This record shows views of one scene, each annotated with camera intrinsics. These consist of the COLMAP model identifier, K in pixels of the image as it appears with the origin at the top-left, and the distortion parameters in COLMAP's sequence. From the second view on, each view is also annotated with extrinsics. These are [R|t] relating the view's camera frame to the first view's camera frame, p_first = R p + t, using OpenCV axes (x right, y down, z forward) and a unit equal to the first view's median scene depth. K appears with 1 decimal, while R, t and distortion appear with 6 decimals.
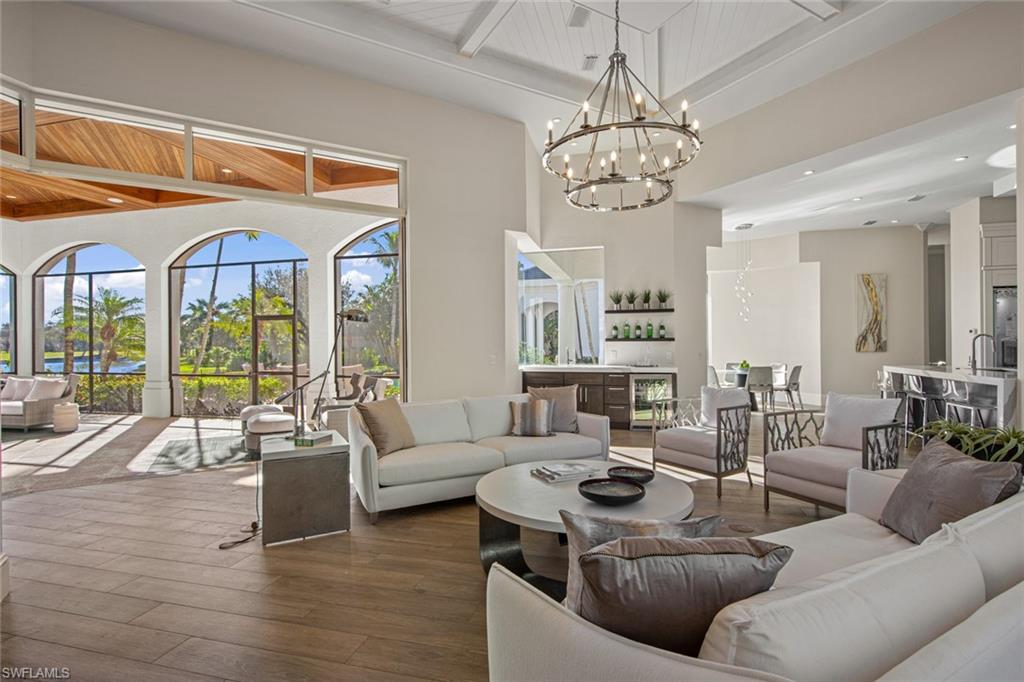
lens RADIAL K [[485.6, 0, 509.9], [0, 485.6, 342.7], [0, 0, 1]] dist [0.002185, 0.000250]
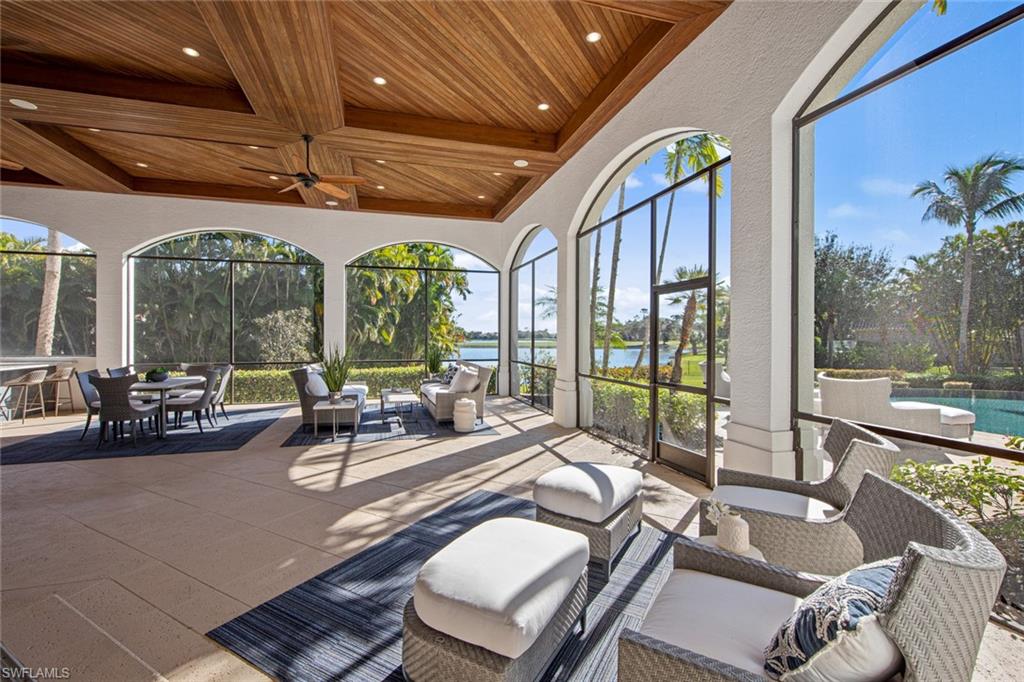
lens RADIAL K [[445.2, 0, 506.3], [0, 445.2, 337.2], [0, 0, 1]] dist [0.001865, -0.000058]
pose [[0.515193, 0.009098, -0.857026, -0.194892], [-0.006775, 0.999956, 0.006542, 0.005055], [0.857047, 0.002436, 0.515232, 0.716696]]
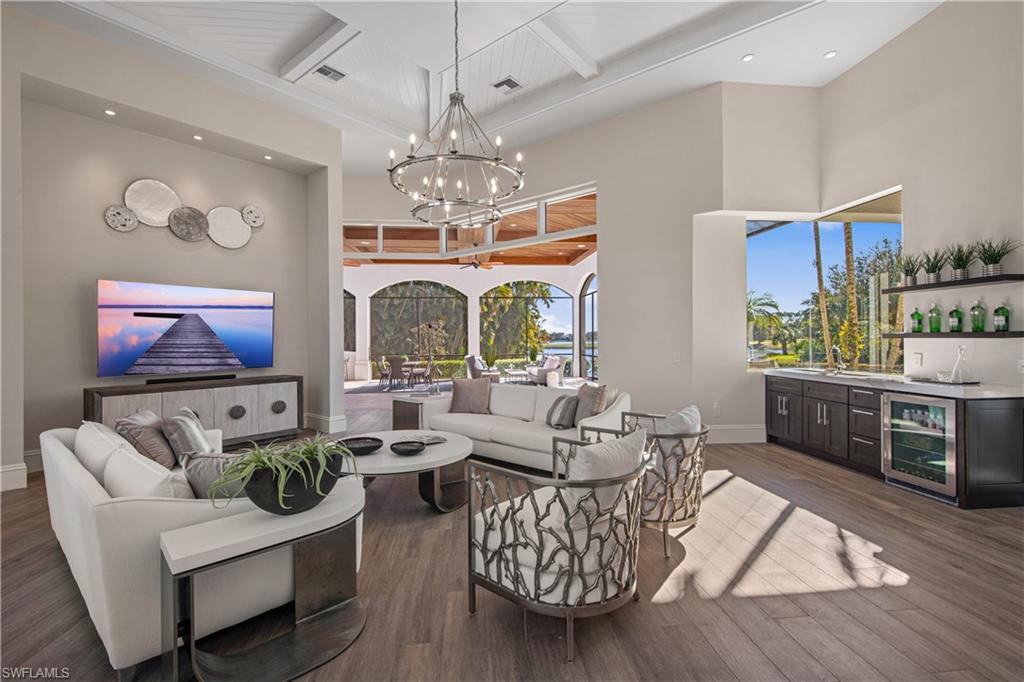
lens RADIAL K [[445.2, 0, 510.5], [0, 445.2, 336.7], [0, 0, 1]] dist [0.001865, -0.000058]
pose [[0.359020, 0.001488, -0.933329, 0.558088], [0.003239, 0.999991, 0.002840, -0.007181], [0.933324, -0.004043, 0.359011, 0.330225]]
